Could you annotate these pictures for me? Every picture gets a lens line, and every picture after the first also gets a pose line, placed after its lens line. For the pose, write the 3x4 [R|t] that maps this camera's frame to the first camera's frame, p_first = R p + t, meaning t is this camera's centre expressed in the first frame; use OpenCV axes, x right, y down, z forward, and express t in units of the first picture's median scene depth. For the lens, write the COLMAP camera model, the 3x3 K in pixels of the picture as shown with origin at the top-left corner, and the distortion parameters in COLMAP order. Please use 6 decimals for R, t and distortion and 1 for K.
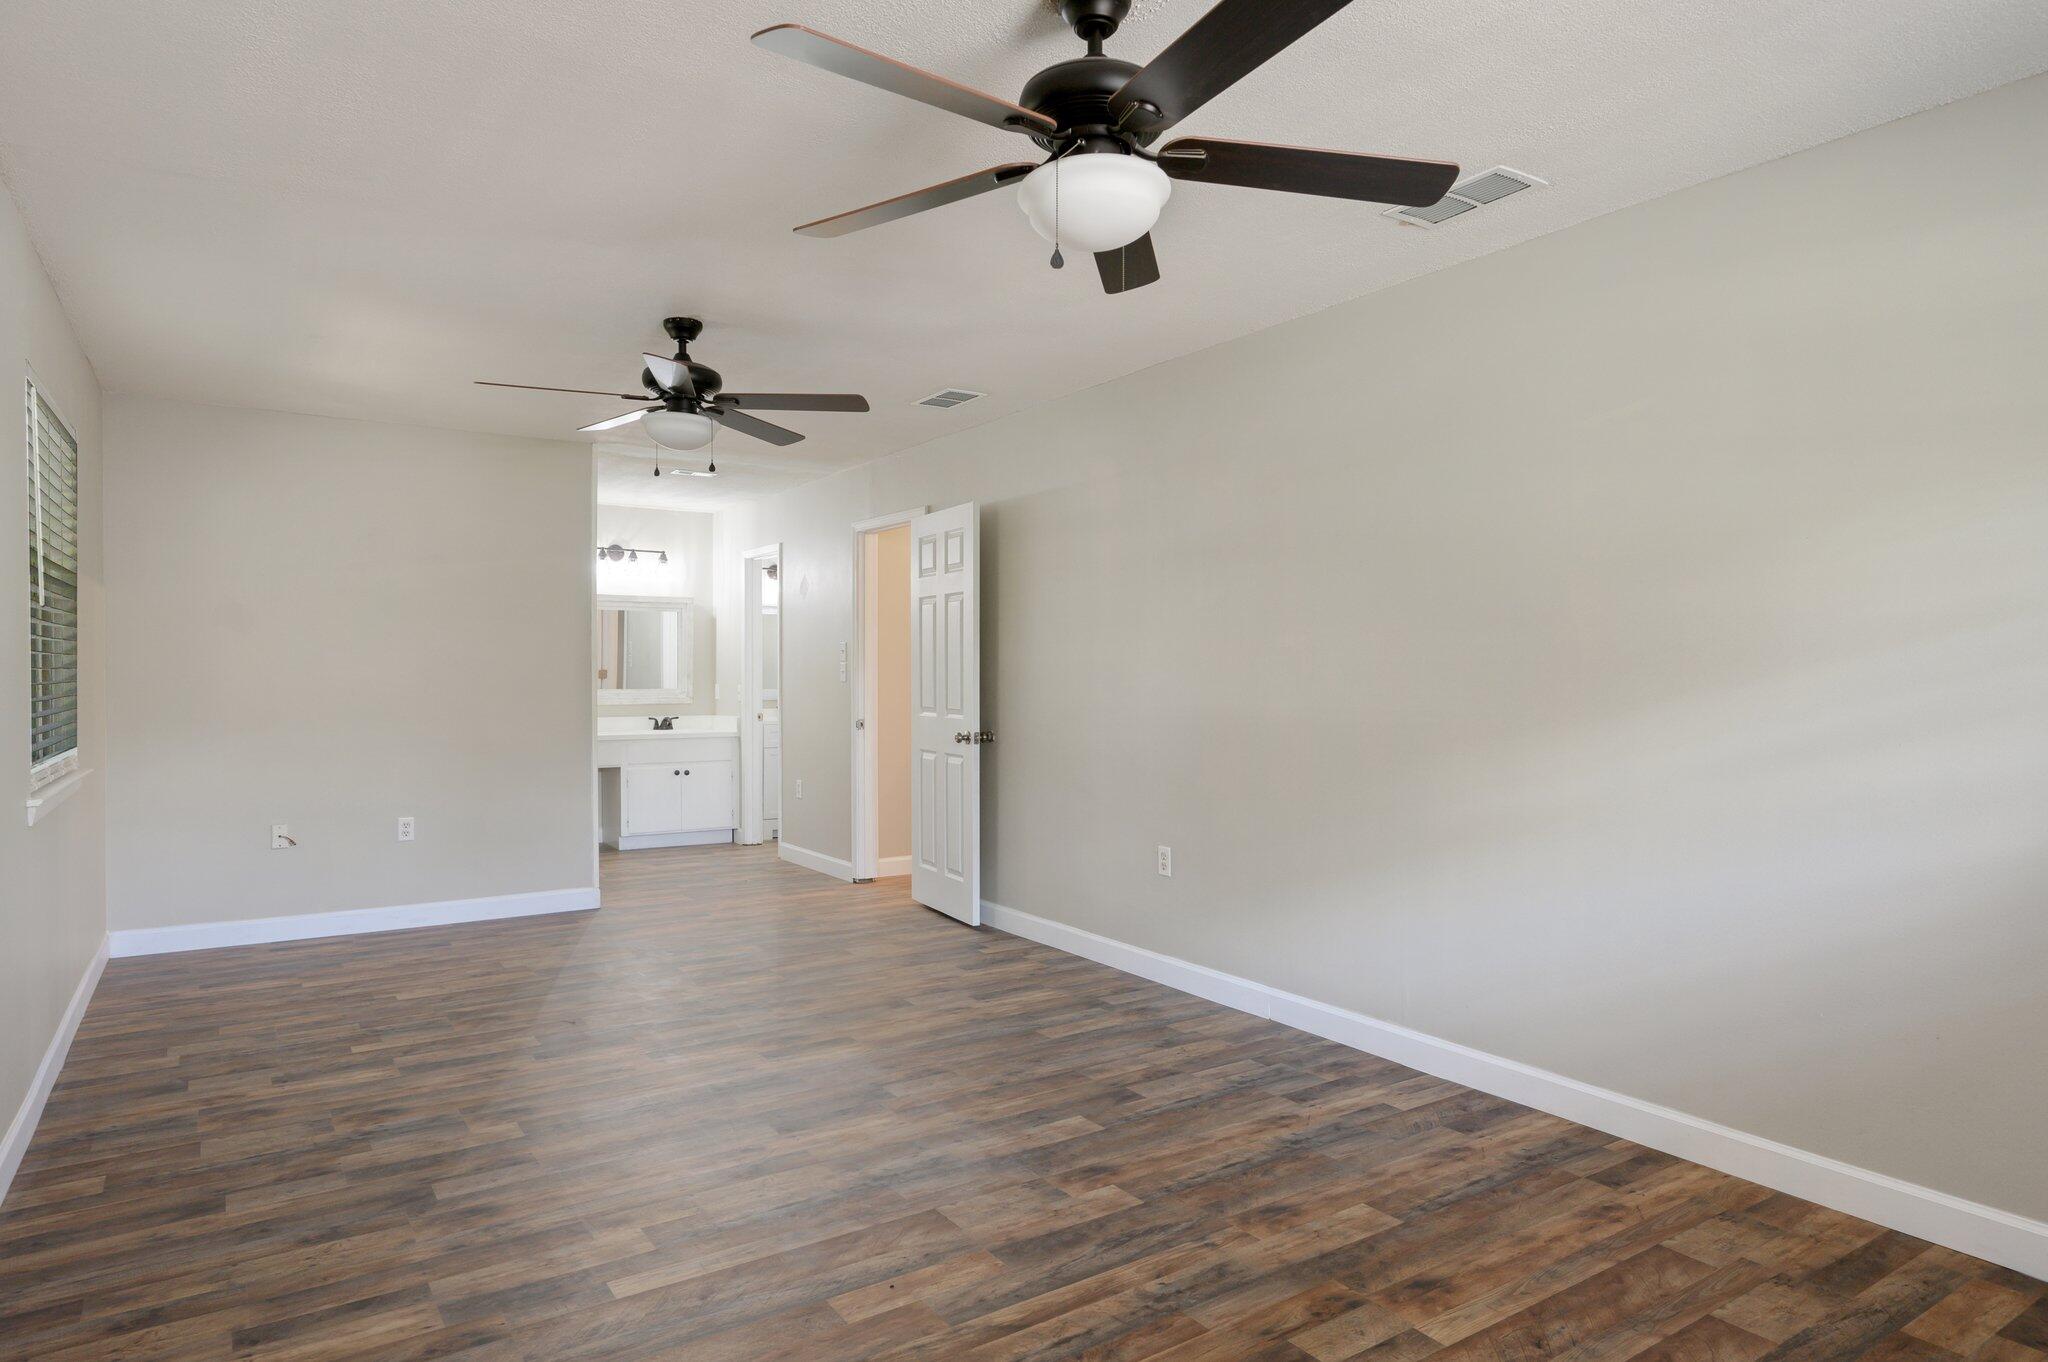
lens RADIAL K [[1132.5, 0, 1032.0], [0, 1132.5, 681.9], [0, 0, 1]] dist [-0.005271, -0.001472]
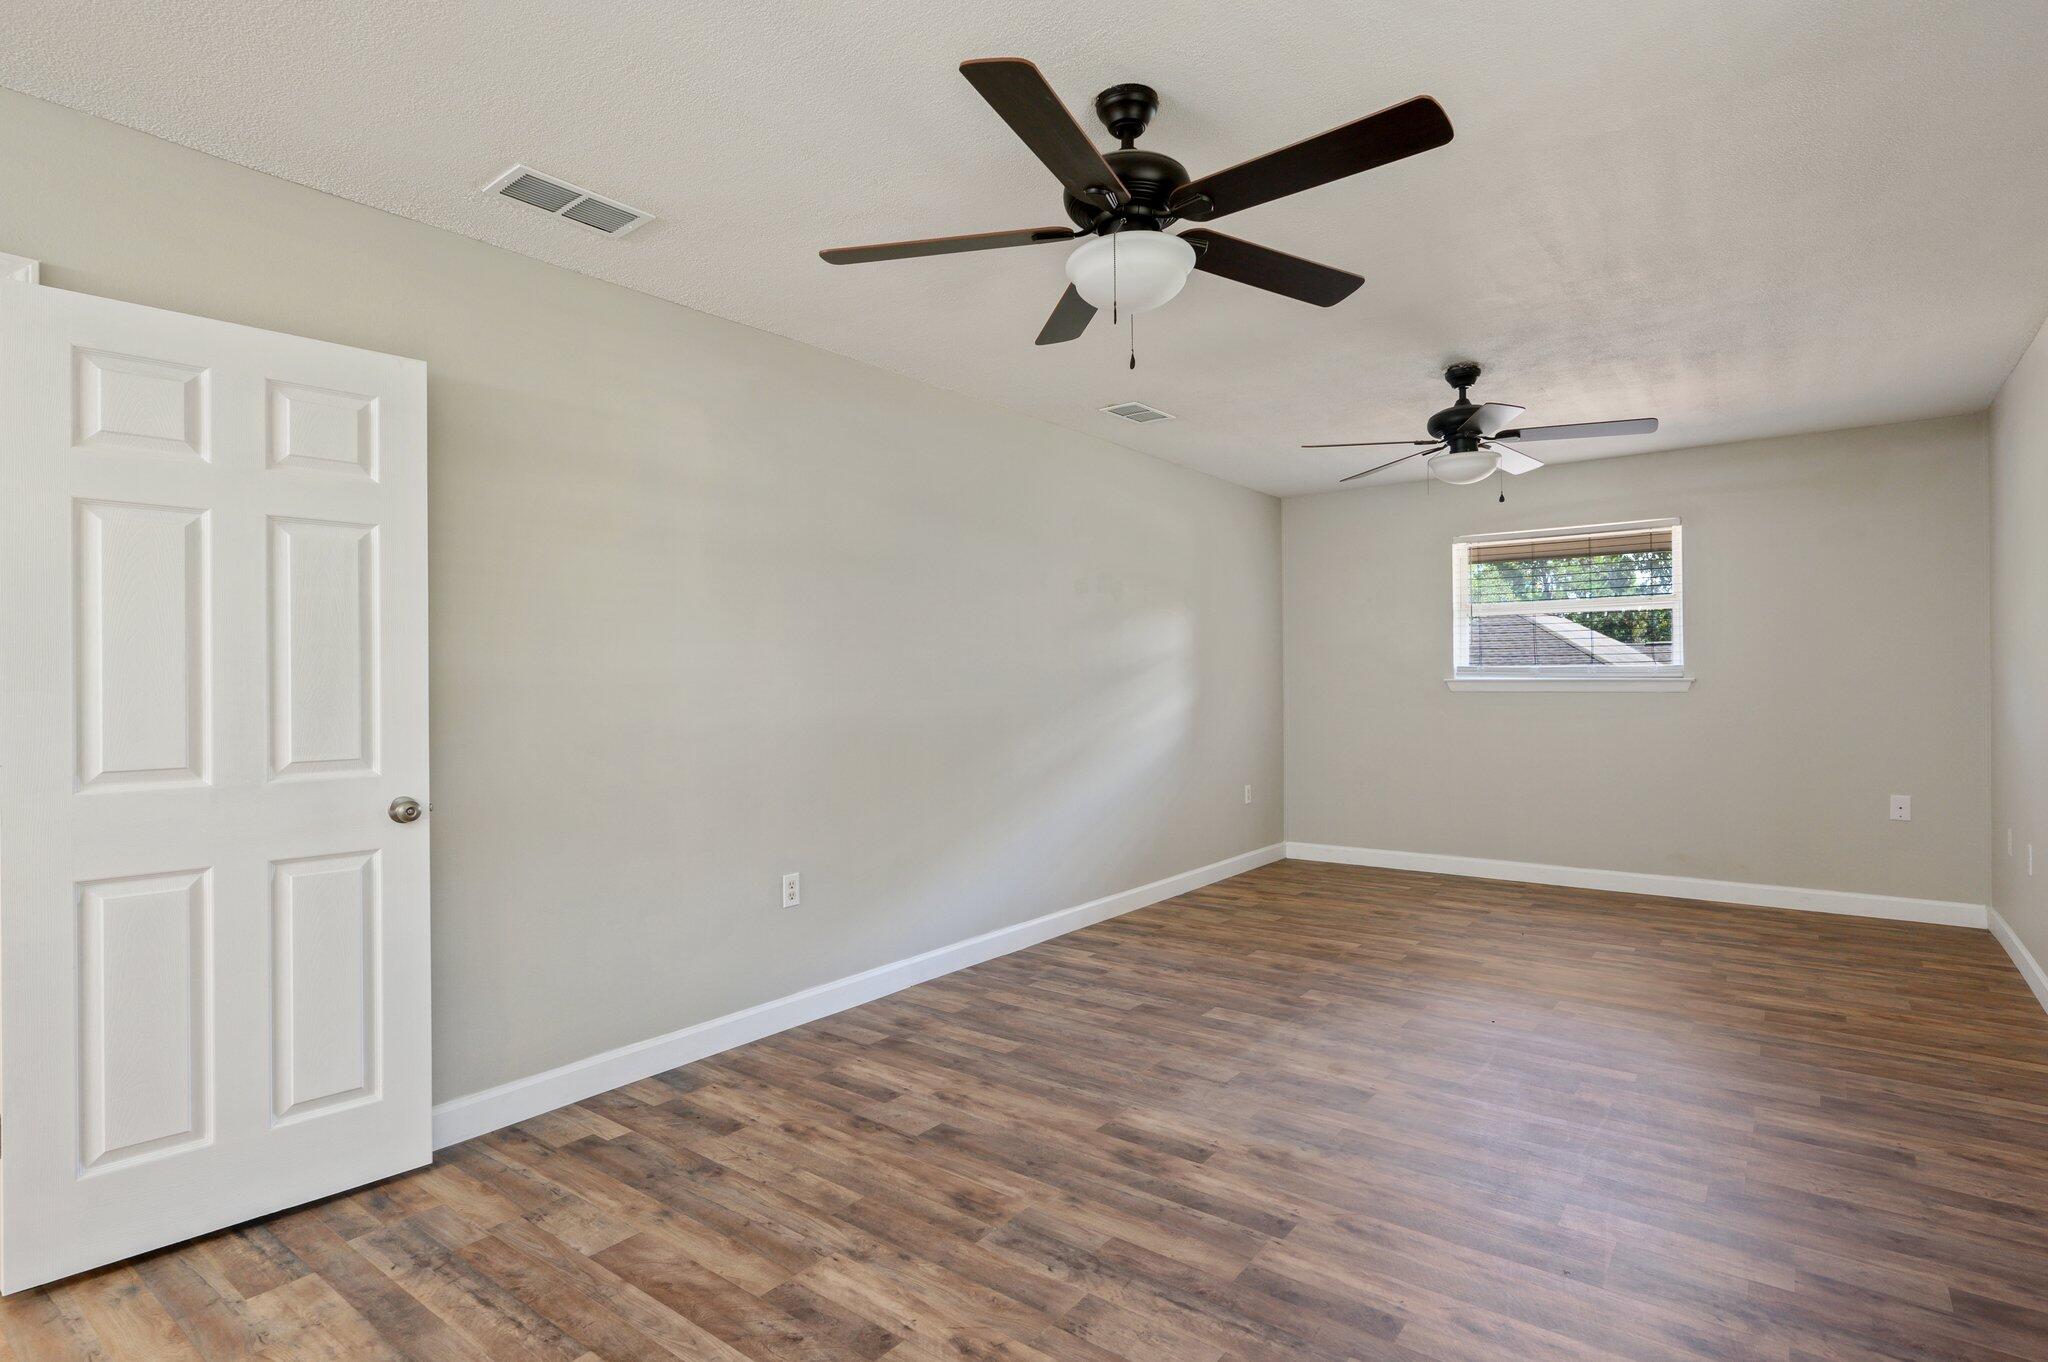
lens RADIAL K [[1075.1, 0, 1041.9], [0, 1075.1, 676.2], [0, 0, 1]] dist [0.007059, 0.001356]
pose [[-0.323248, 0.003697, 0.946307, -0.996325], [0.015902, 0.999872, 0.001526, 0.001906], [-0.946181, 0.015541, -0.323266, 1.492891]]
